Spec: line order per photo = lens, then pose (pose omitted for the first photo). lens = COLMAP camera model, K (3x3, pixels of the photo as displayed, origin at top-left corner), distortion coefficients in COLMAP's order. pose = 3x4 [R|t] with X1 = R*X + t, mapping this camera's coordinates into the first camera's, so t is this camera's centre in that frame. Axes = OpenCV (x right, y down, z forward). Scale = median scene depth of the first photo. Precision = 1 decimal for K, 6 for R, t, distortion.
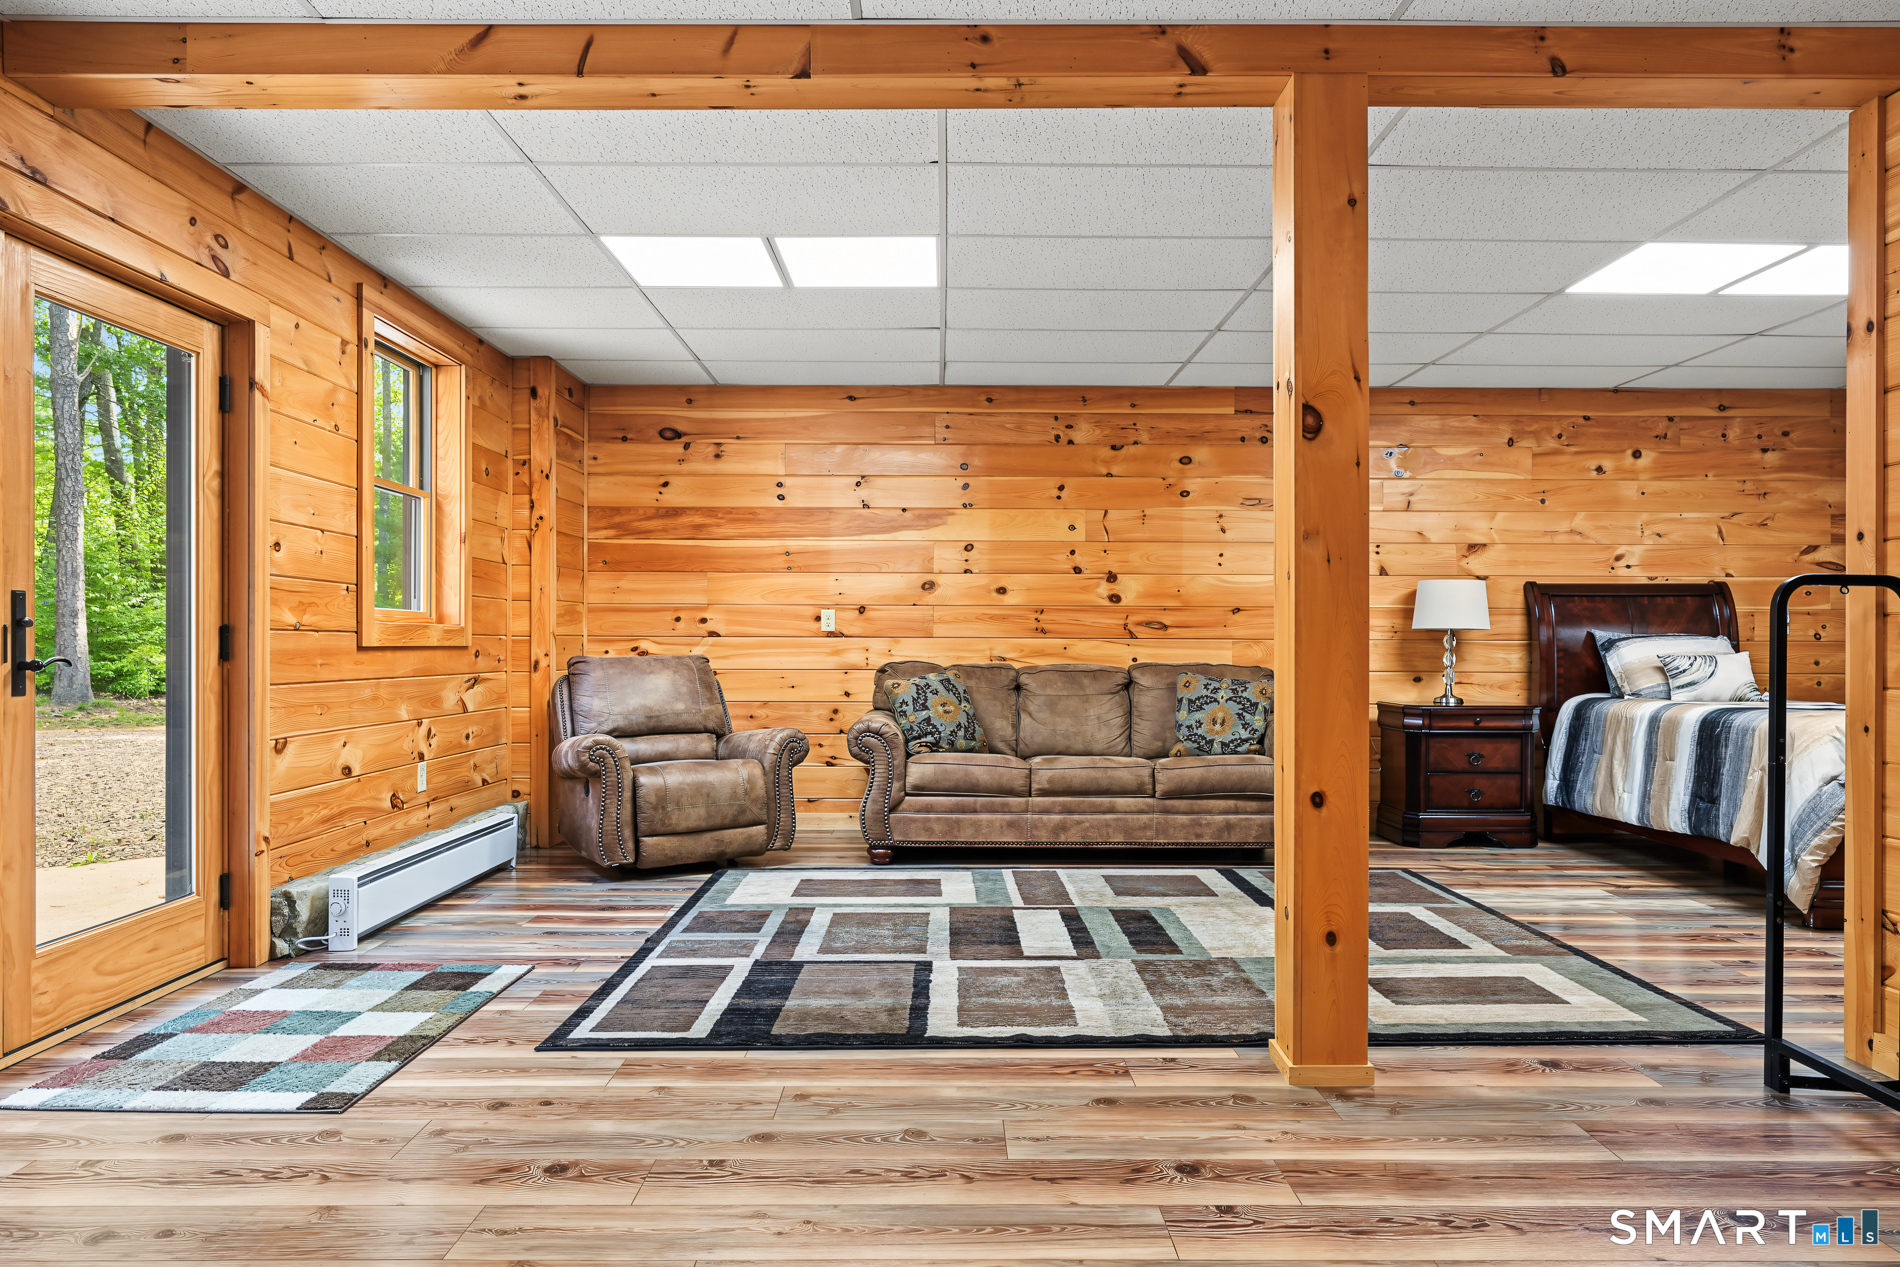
lens RADIAL K [[1206.3, 0, 952.1], [0, 1206.3, 637.2], [0, 0, 1]] dist [-0.001510, -0.000476]
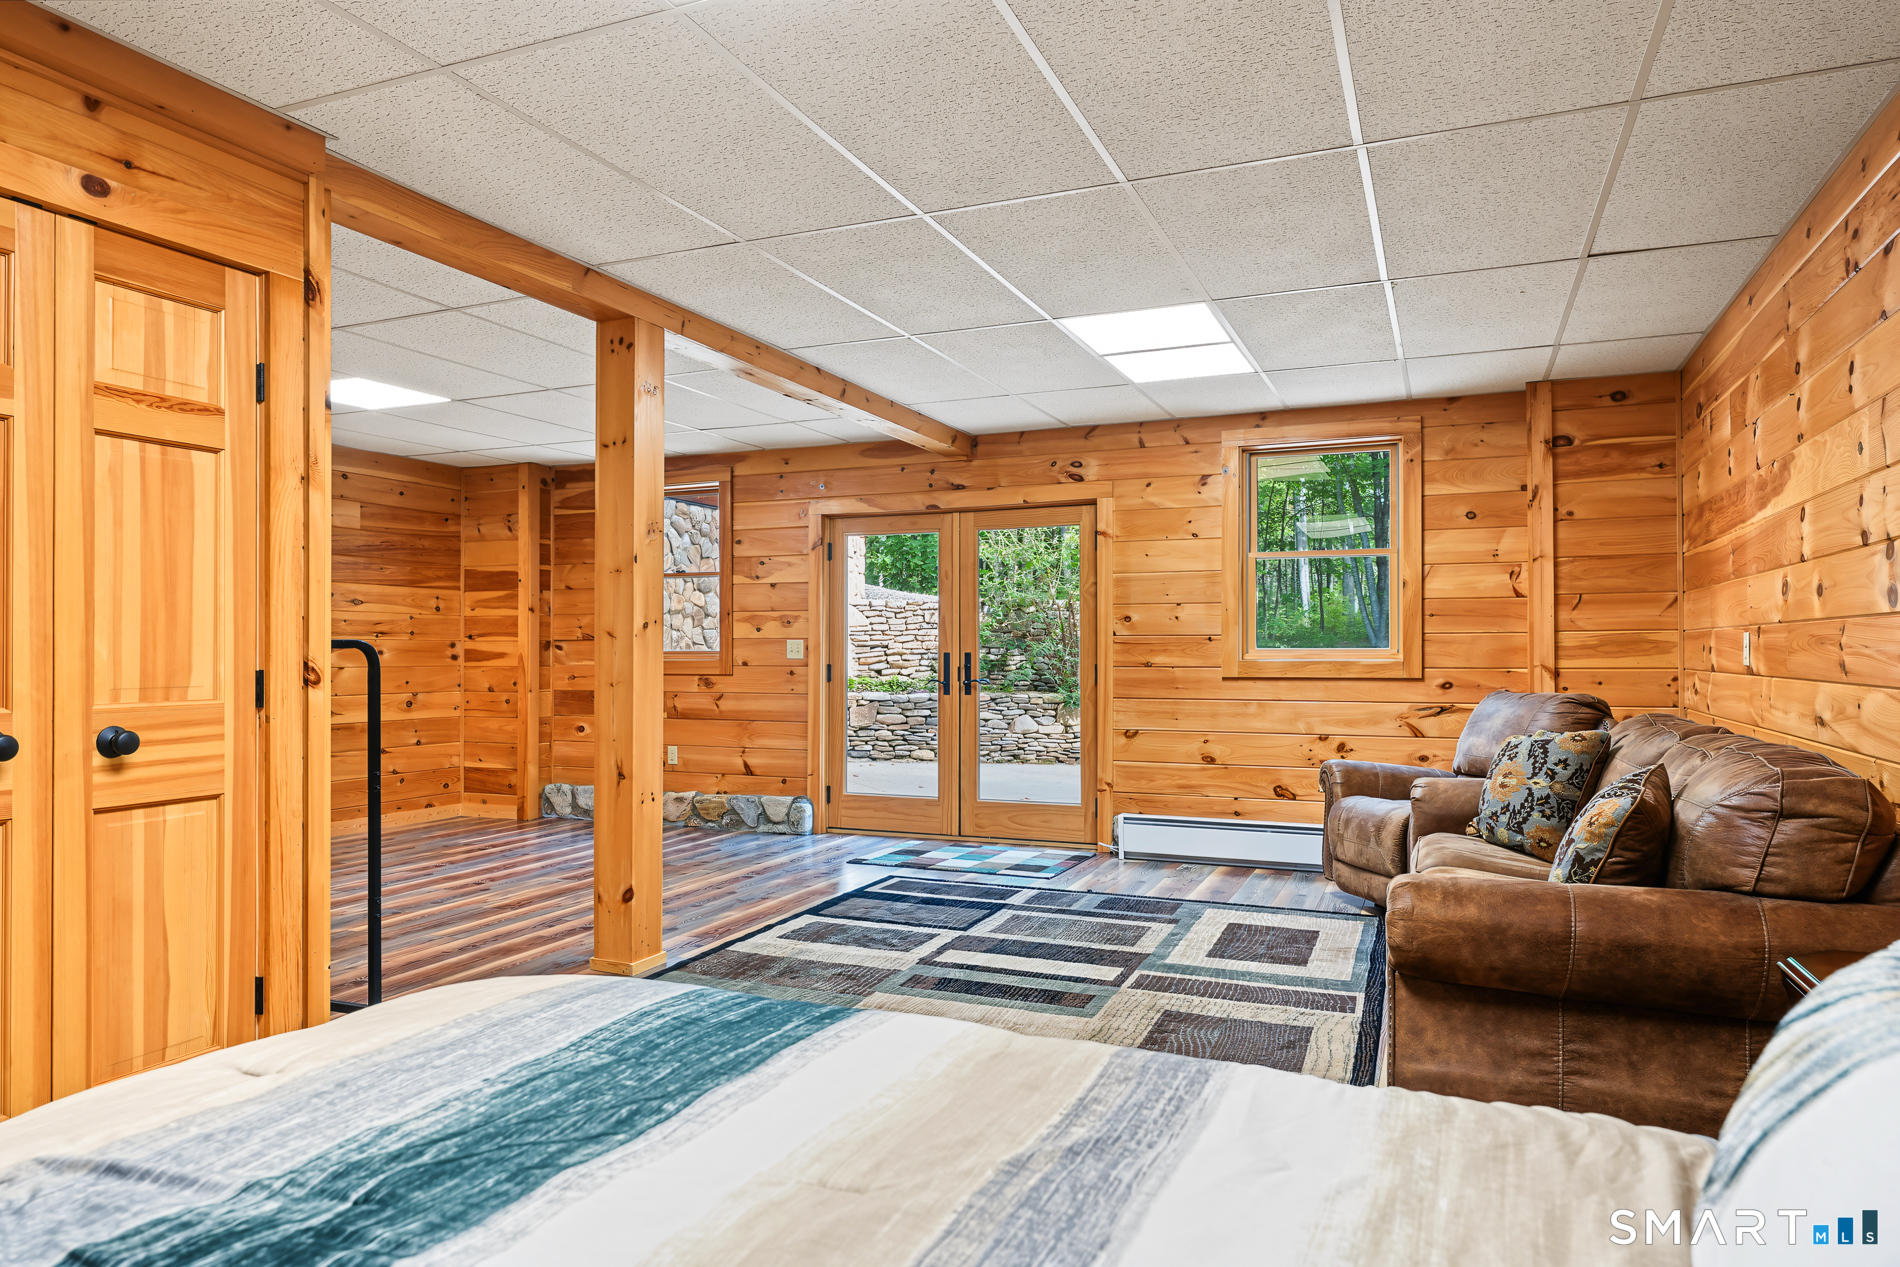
lens RADIAL K [[1206.3, 0, 949.8], [0, 1206.3, 641.7], [0, 0, 1]] dist [-0.001510, -0.000476]
pose [[-0.390417, -0.008038, -0.920603, 1.166115], [0.006517, 0.999913, -0.011495, -0.025000], [0.920615, -0.010487, -0.390330, 1.476985]]
